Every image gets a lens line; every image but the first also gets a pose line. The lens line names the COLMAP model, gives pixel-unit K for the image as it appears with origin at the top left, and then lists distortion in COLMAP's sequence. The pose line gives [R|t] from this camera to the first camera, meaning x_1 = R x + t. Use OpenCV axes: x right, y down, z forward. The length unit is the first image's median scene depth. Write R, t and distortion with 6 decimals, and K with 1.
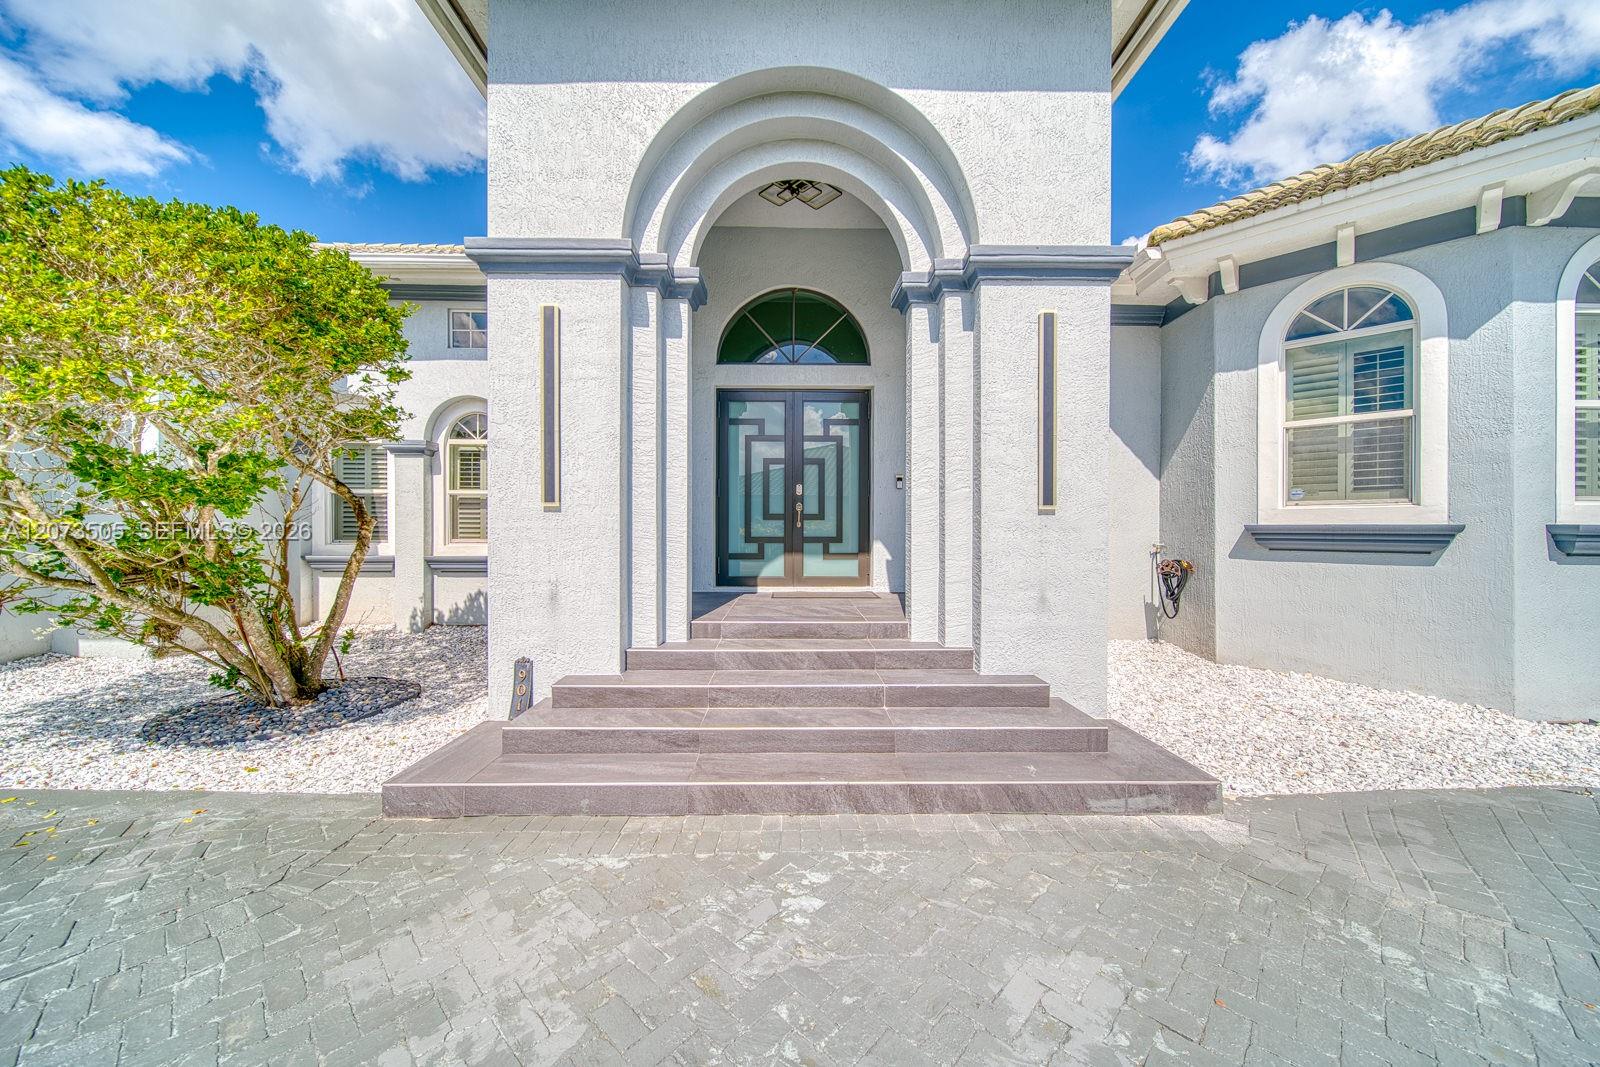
lens RADIAL K [[570.1, 0, 795.5], [0, 570.1, 532.4], [0, 0, 1]] dist [-0.001657, 0.000572]
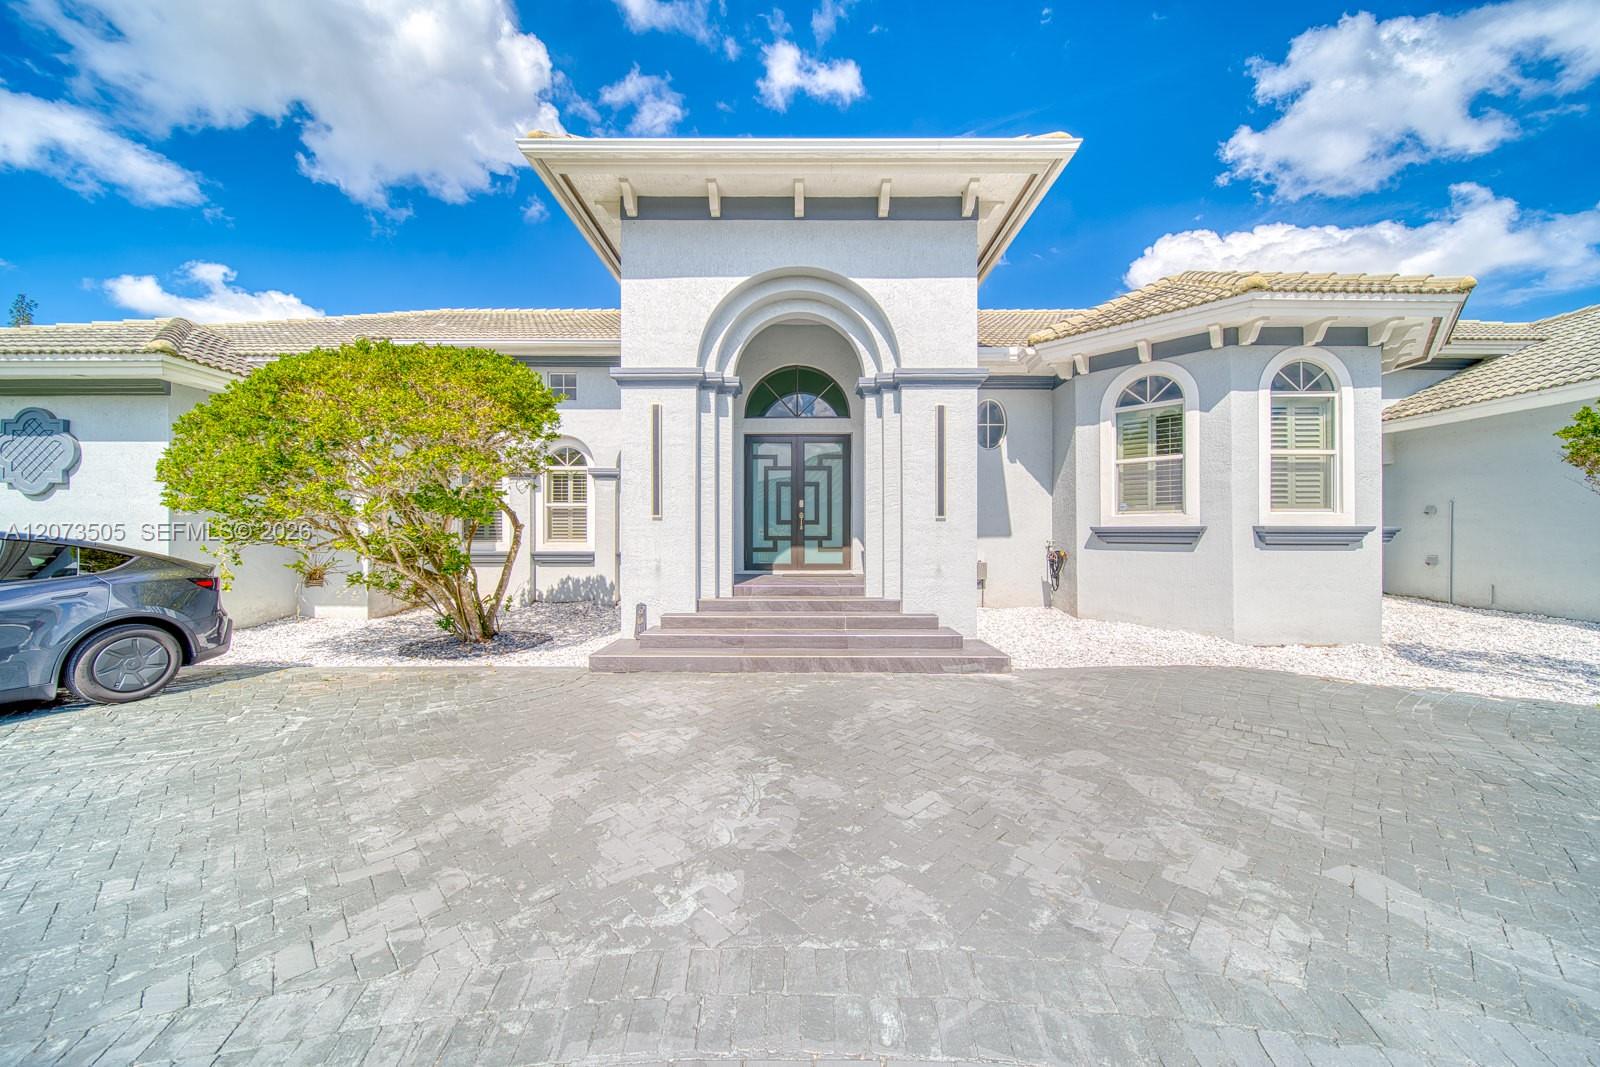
lens RADIAL K [[665.4, 0, 811.6], [0, 665.4, 533.4], [0, 0, 1]] dist [-0.021212, -0.000338]
pose [[0.999989, -0.002707, -0.003788, 0.050082], [0.002680, 0.999971, -0.007156, 0.017714], [0.003808, 0.007146, 0.999967, -0.913342]]
